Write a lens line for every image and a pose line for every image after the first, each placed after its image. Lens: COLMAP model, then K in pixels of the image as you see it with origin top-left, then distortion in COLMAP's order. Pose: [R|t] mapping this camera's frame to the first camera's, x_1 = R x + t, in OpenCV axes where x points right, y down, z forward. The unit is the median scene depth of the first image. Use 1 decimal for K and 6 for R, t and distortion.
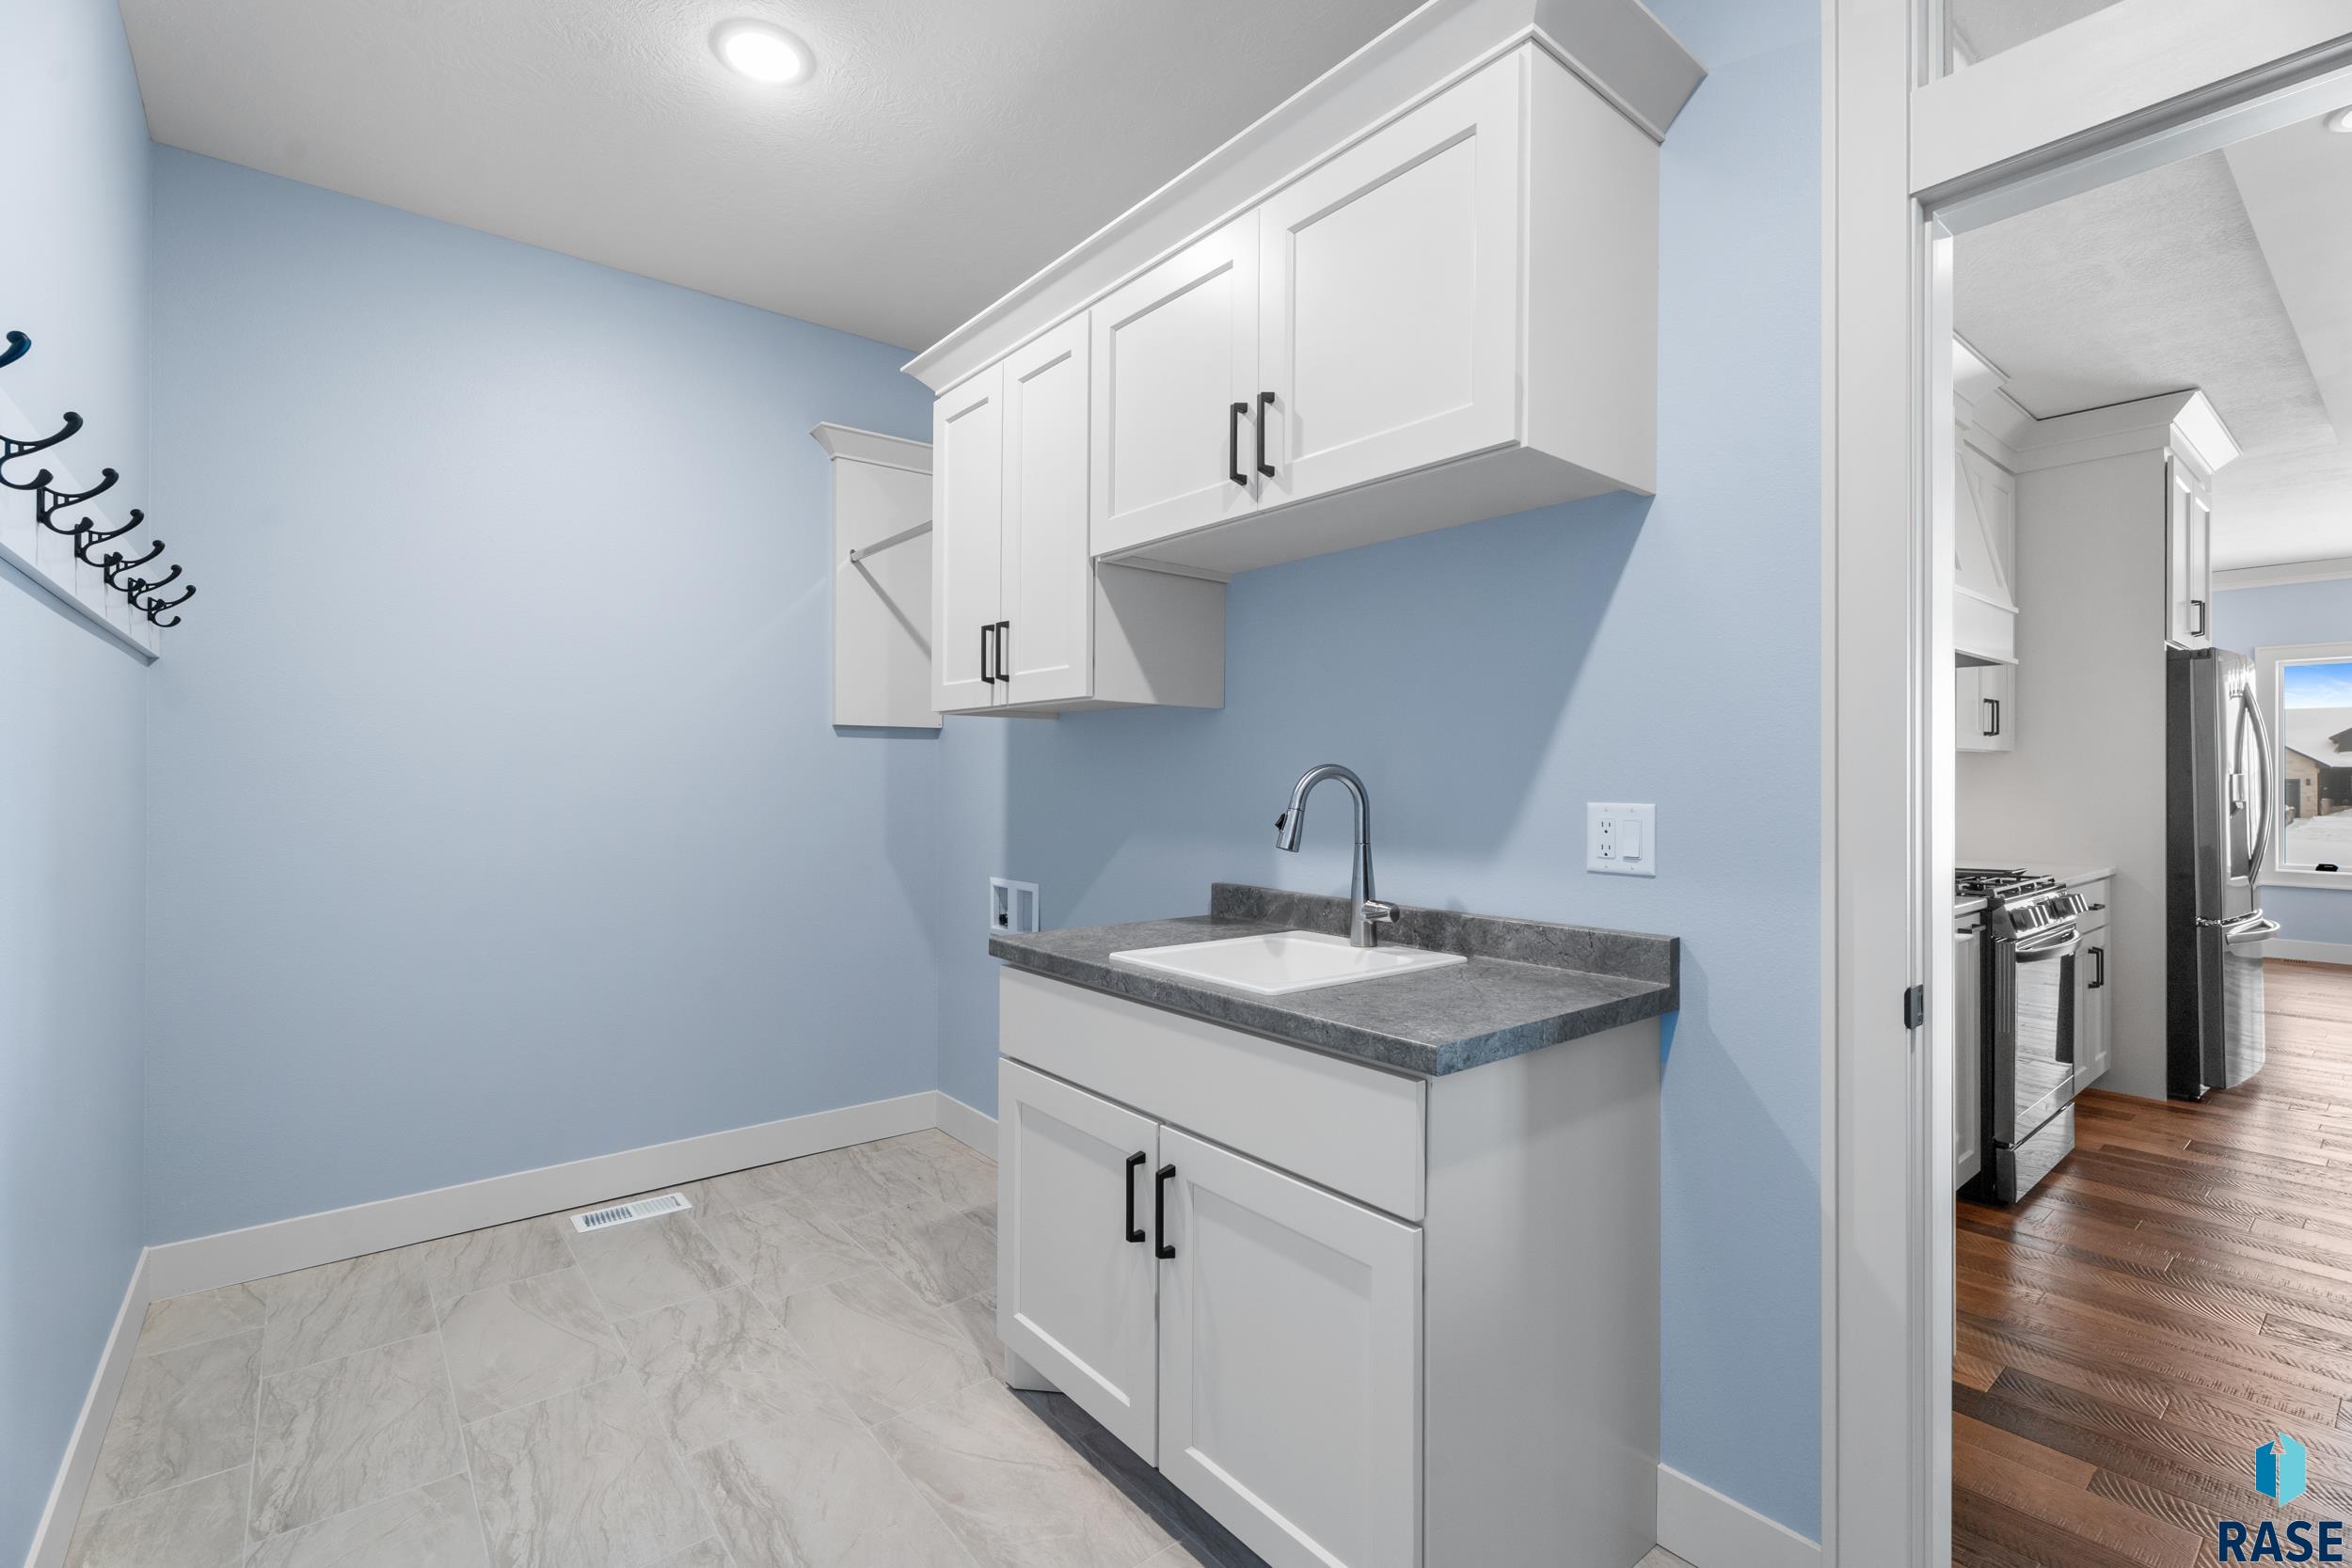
lens RADIAL K [[1043.2, 0, 1169.9], [0, 1043.2, 779.6], [0, 0, 1]] dist [0.002640, 0.000355]
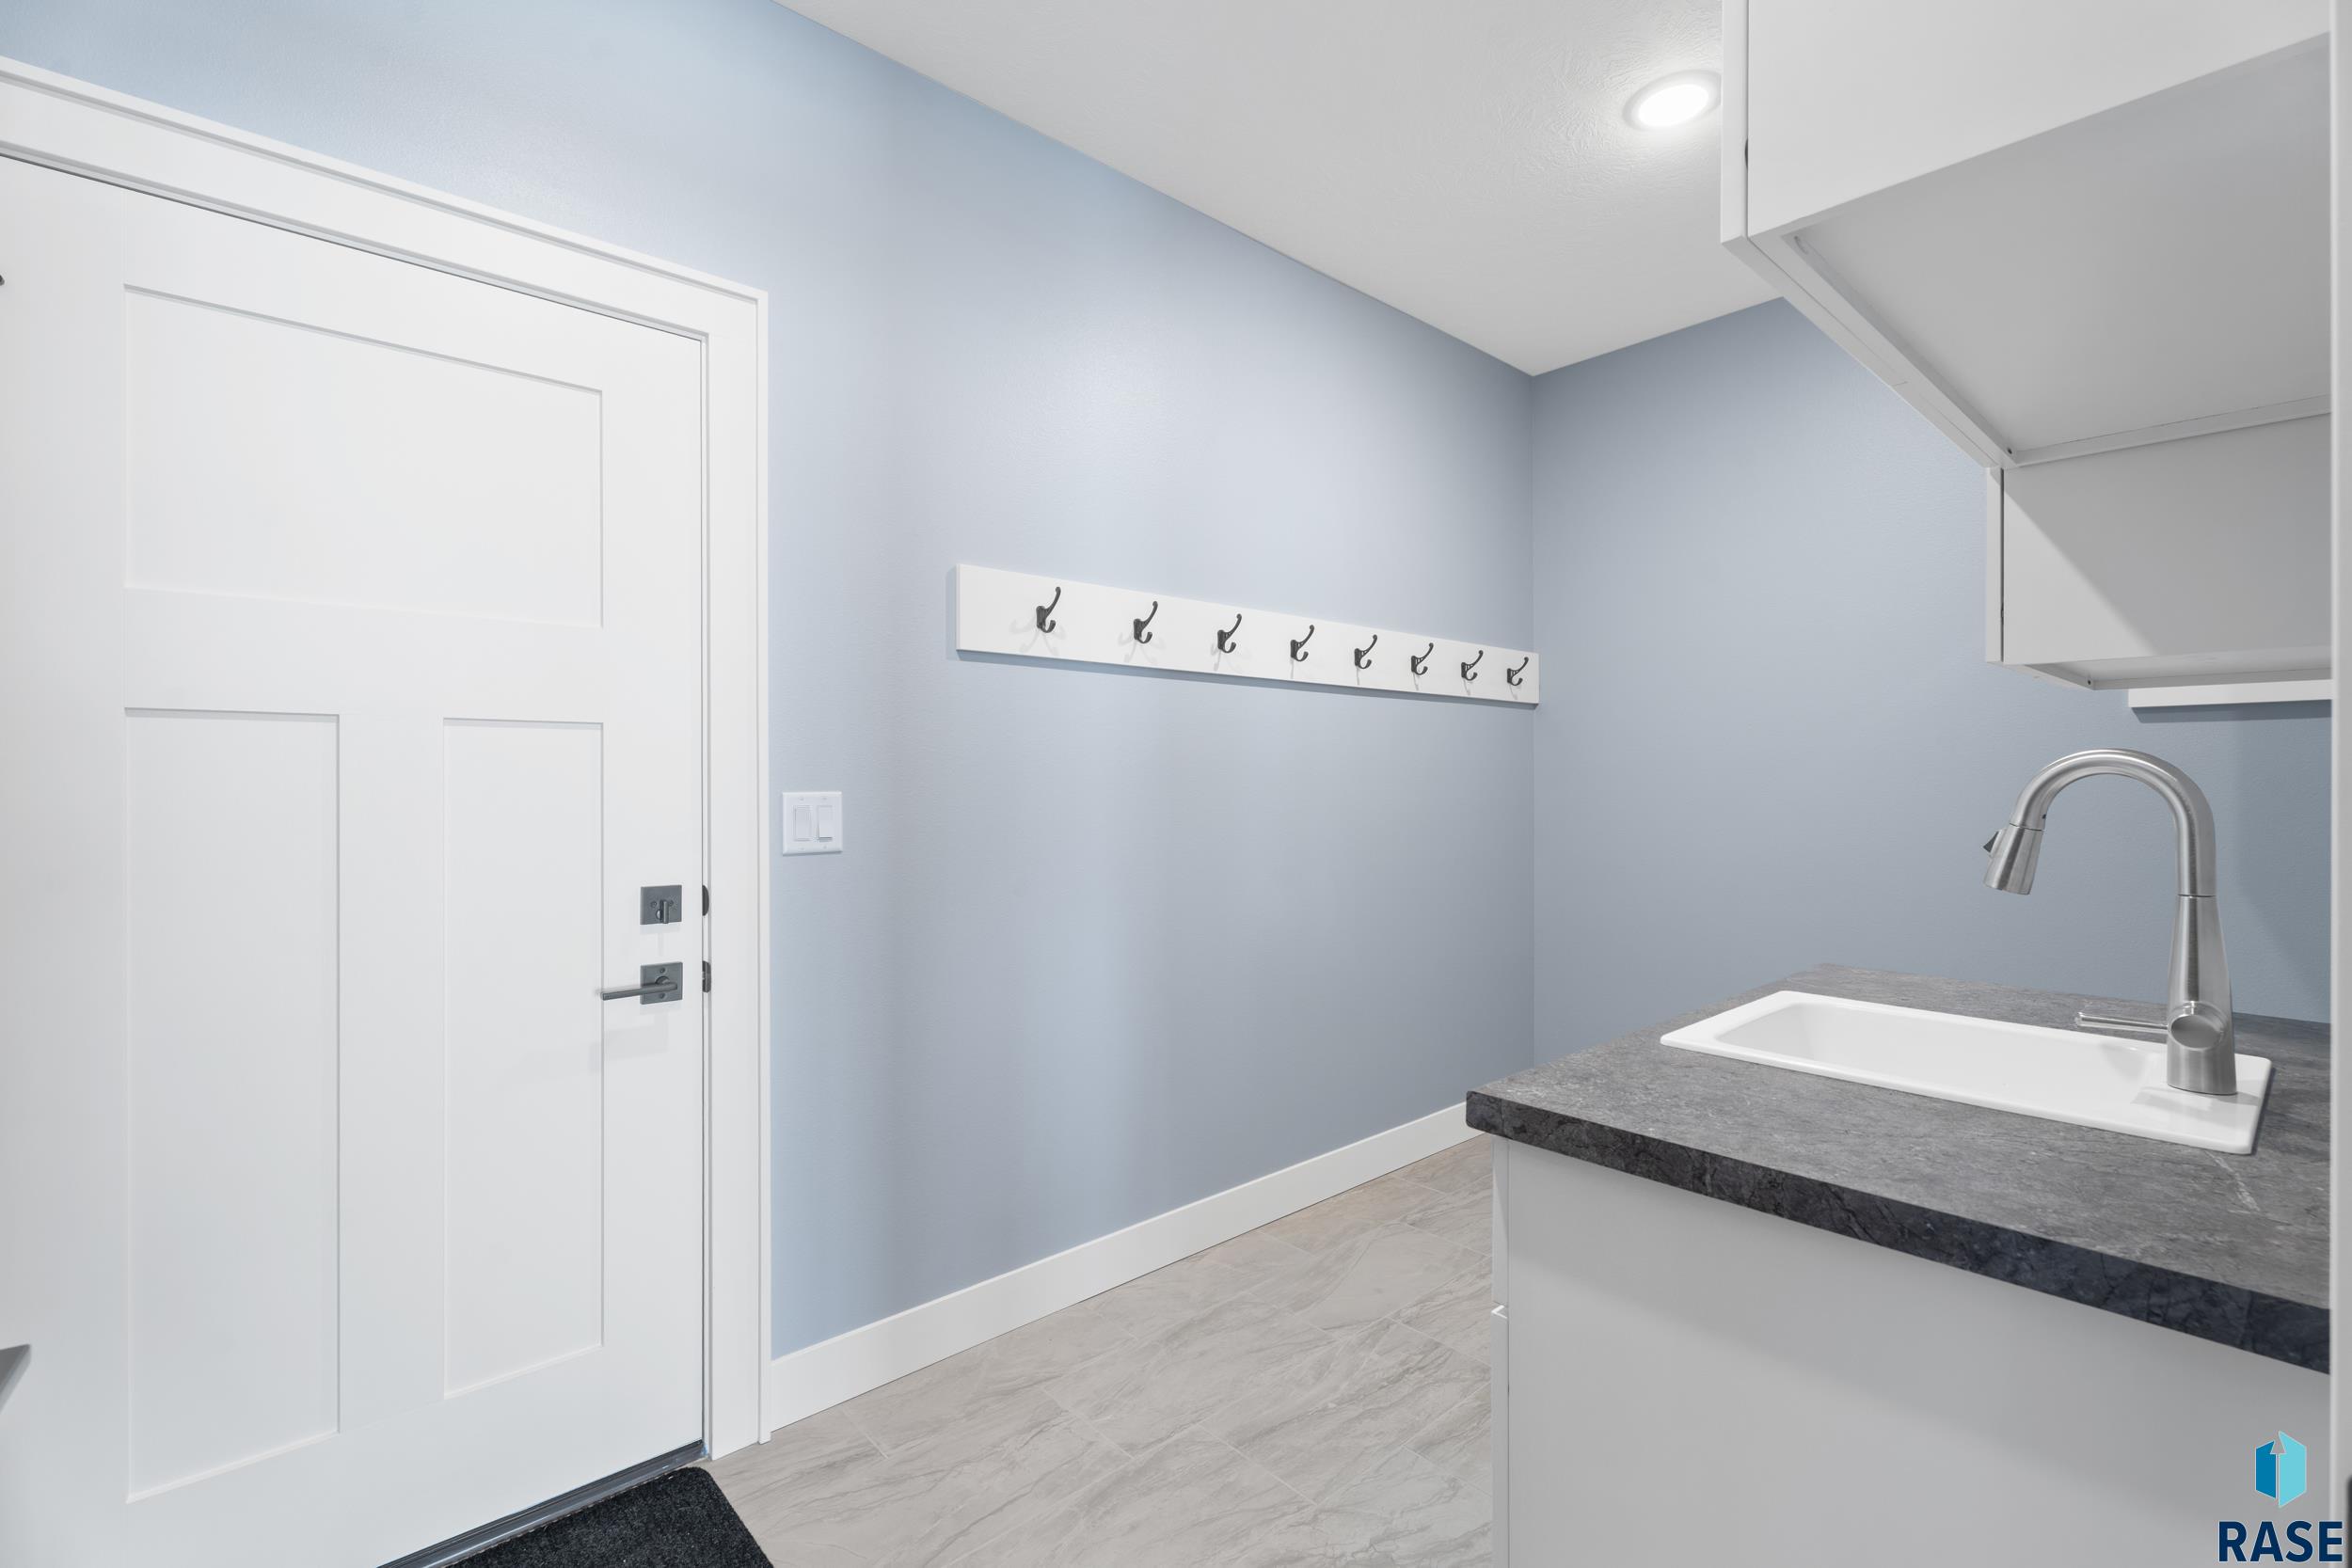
lens RADIAL K [[1047.4, 0, 1176.0], [0, 1047.4, 784.0], [0, 0, 1]] dist [0.002826, 0.000372]
pose [[0.046672, -0.001174, -0.998910, 0.785031], [0.006172, 0.999981, -0.000887, 0.002930], [0.998891, -0.006124, 0.046678, 0.516487]]
